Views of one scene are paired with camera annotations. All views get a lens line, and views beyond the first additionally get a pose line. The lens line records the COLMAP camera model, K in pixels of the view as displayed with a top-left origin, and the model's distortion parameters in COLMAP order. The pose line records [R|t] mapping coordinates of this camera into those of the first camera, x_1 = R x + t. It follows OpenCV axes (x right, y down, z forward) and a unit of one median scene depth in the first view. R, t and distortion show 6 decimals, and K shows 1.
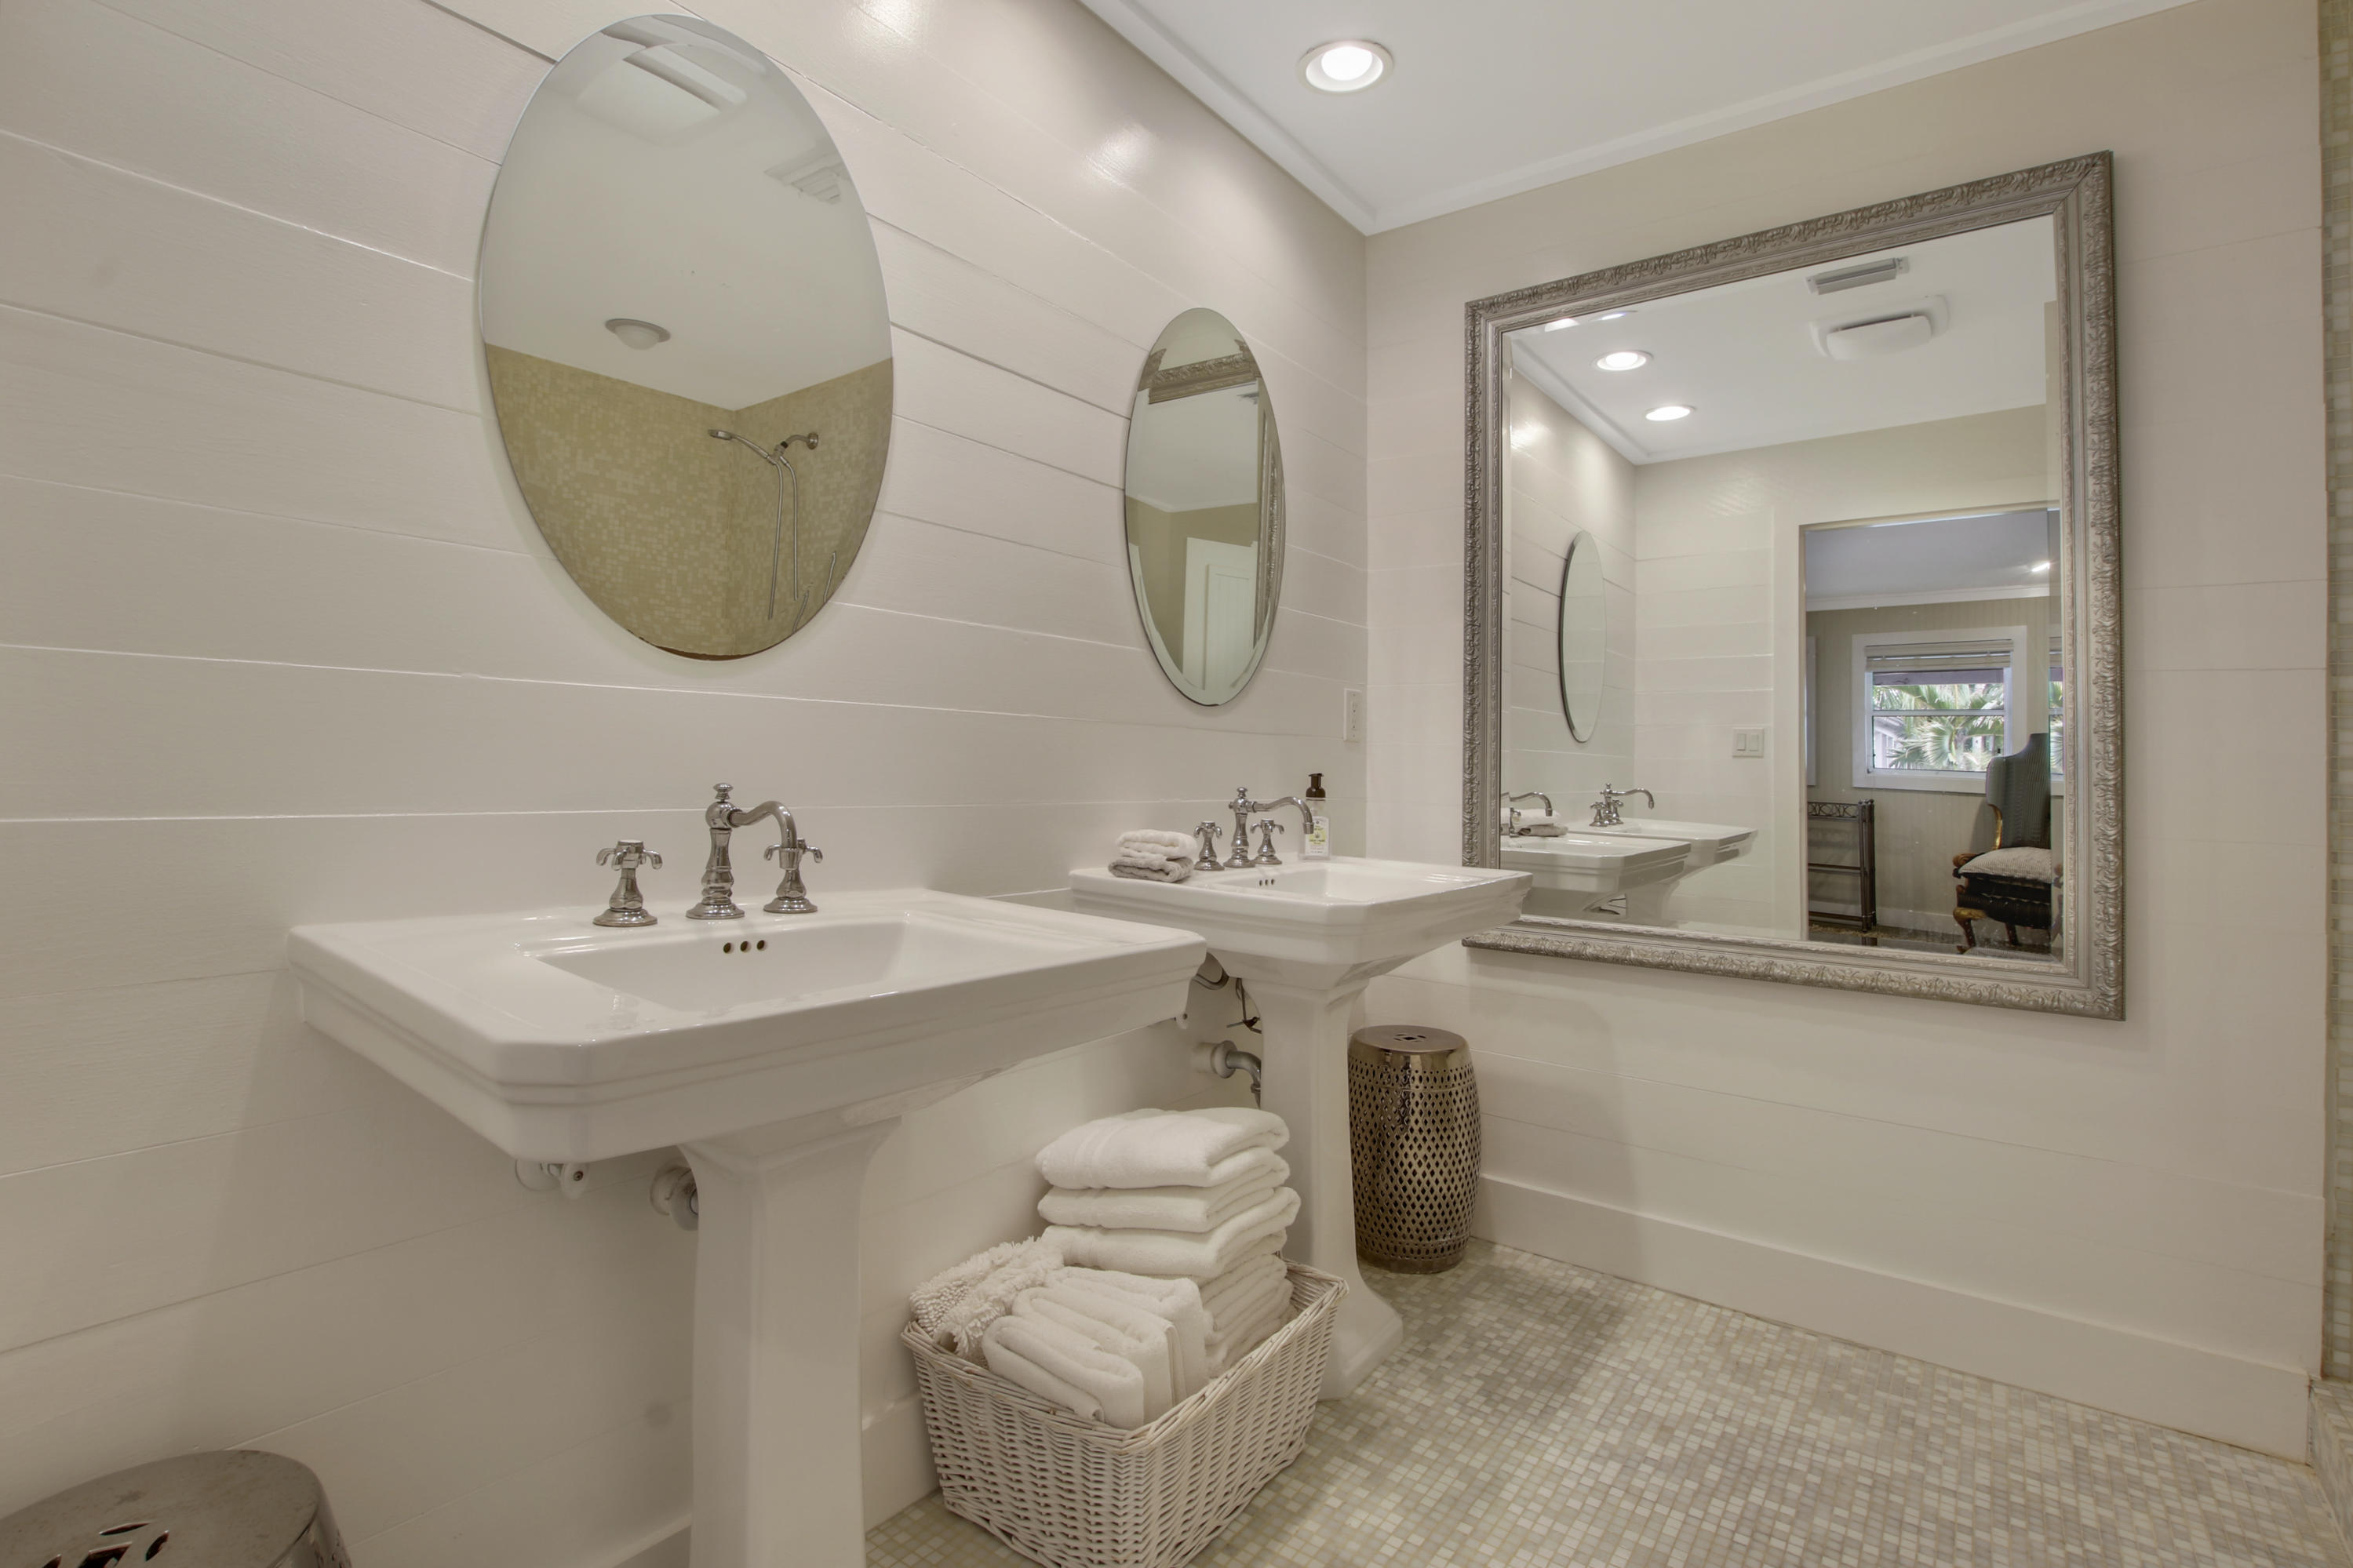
lens RADIAL K [[1109.1, 0, 1183.1], [0, 1109.1, 758.3], [0, 0, 1]] dist [-0.002862, -0.001098]
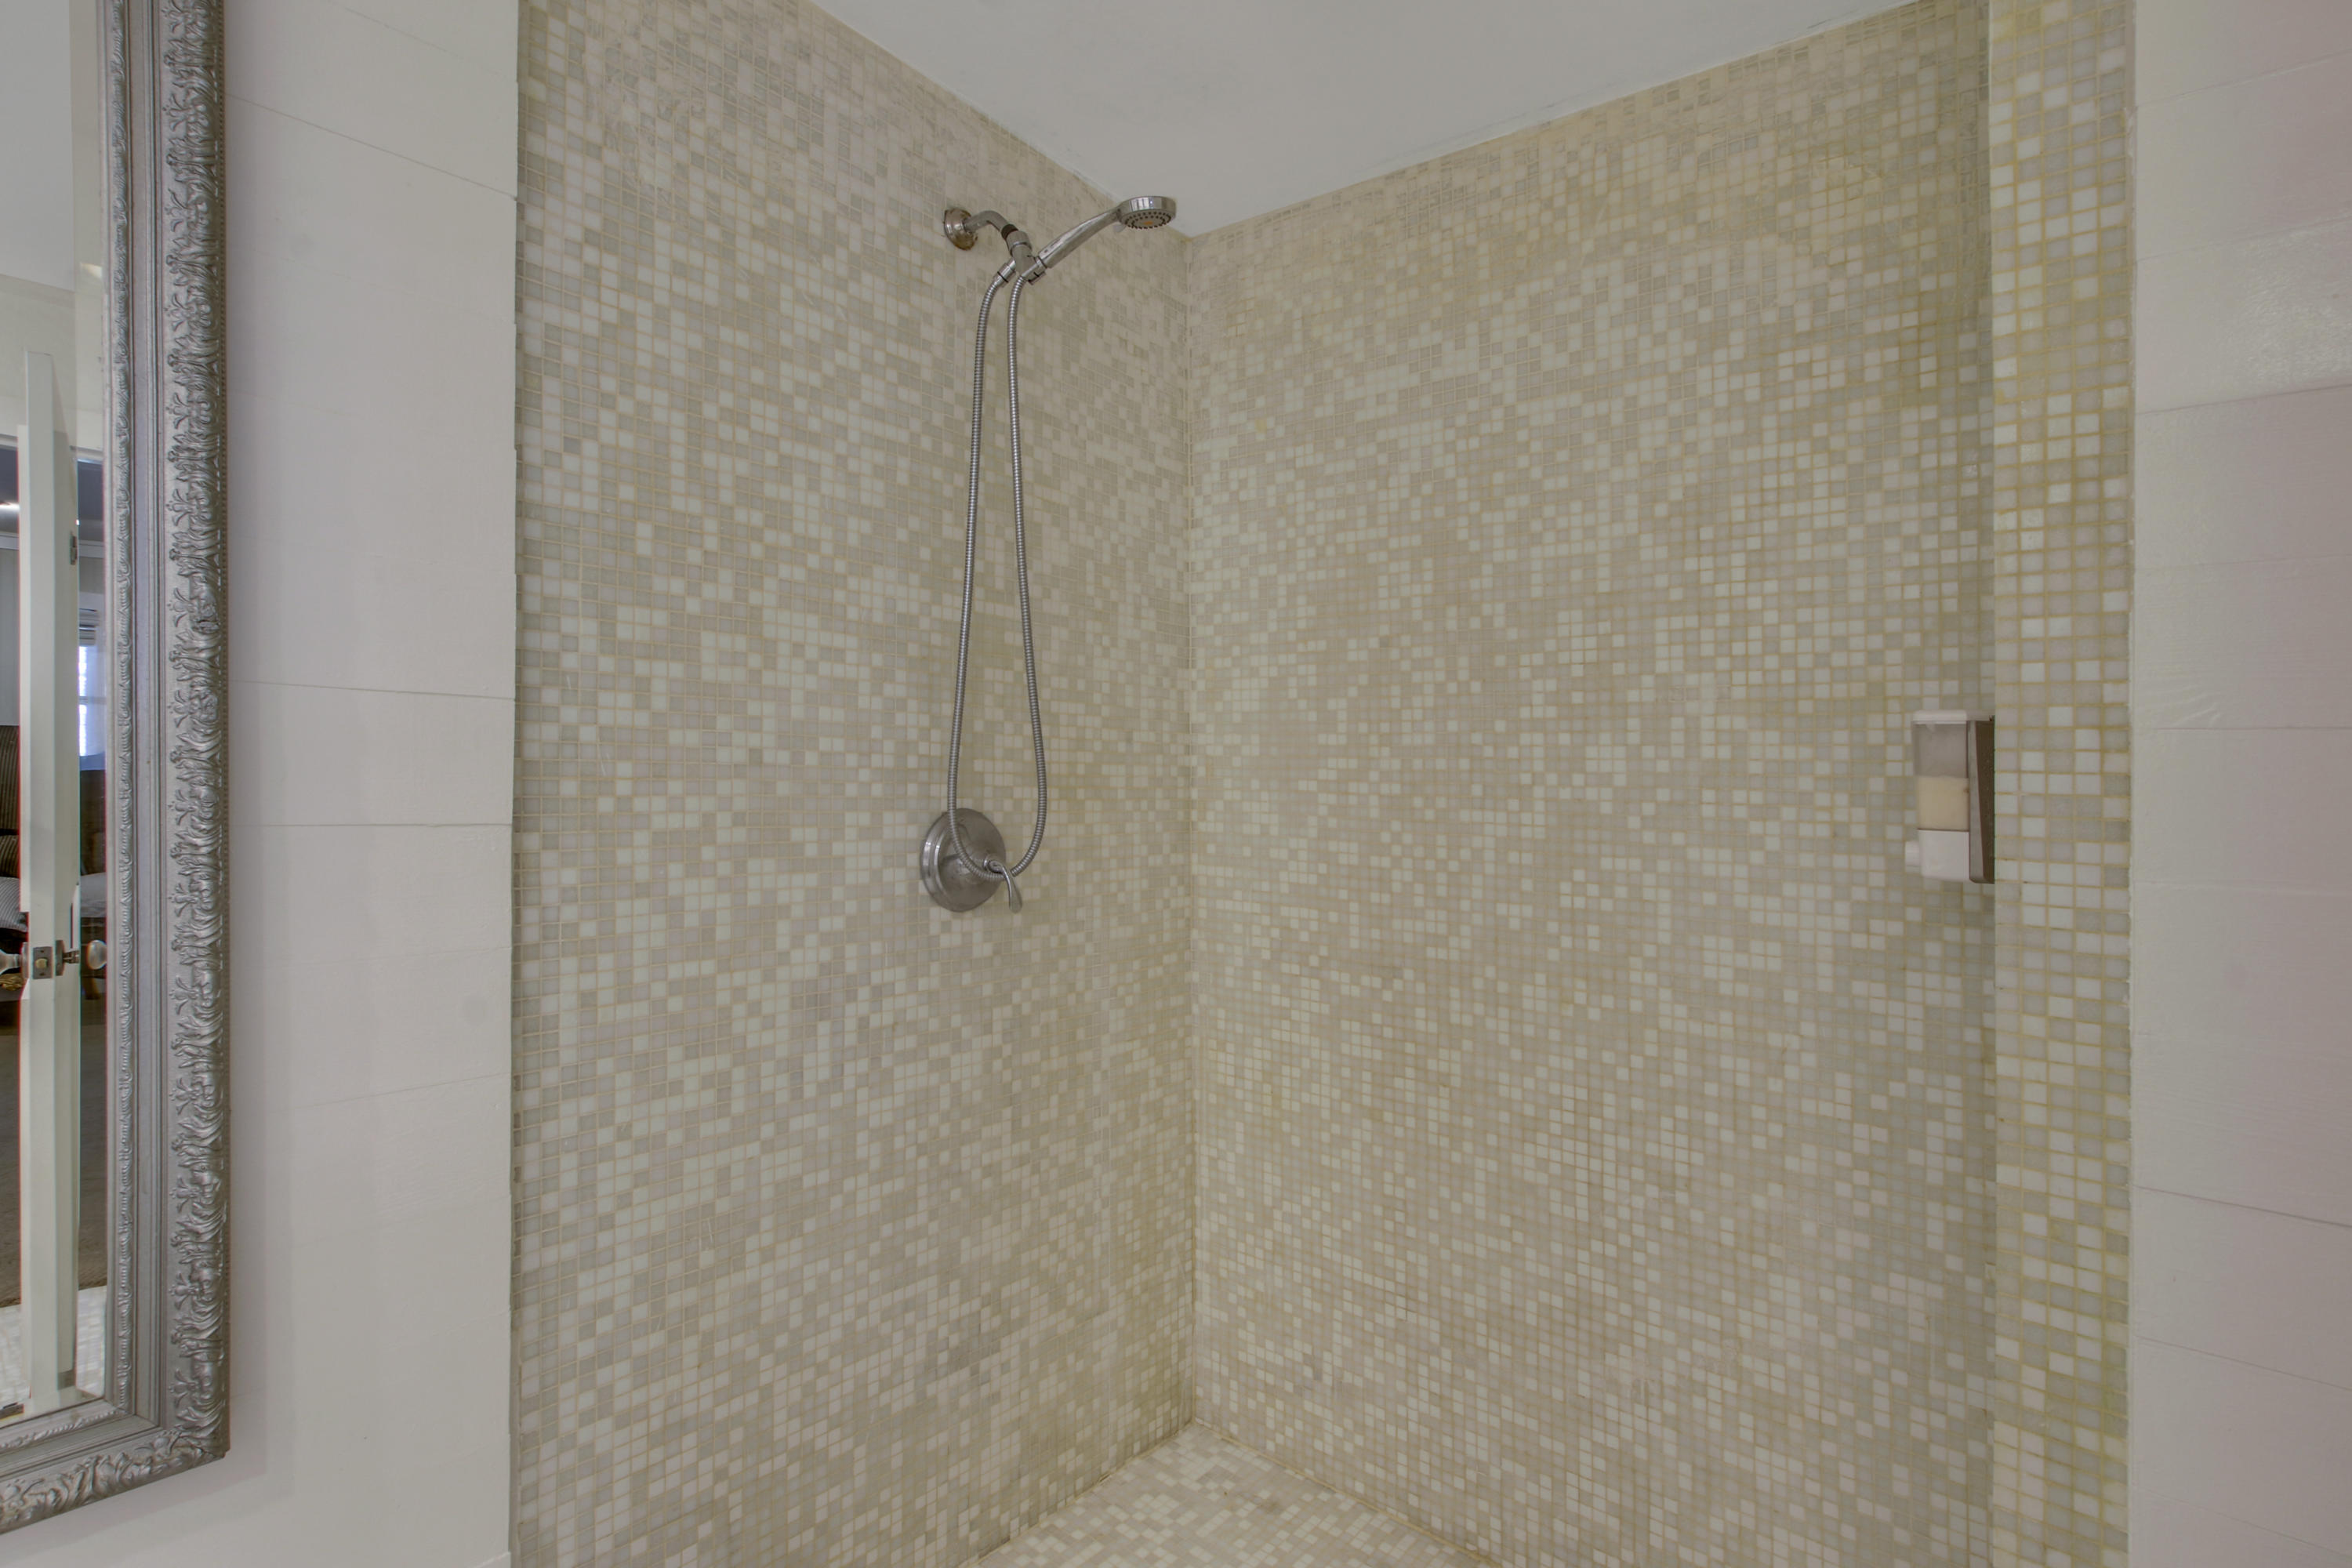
lens RADIAL K [[1108.8, 0, 1176.0], [0, 1108.8, 784.0], [0, 0, 1]] dist [-0.005718, -0.000017]
pose [[0.143180, -0.005649, 0.989680, 0.370125], [-0.013506, 0.999879, 0.007661, -0.113171], [-0.989604, -0.014464, 0.143087, 0.451015]]
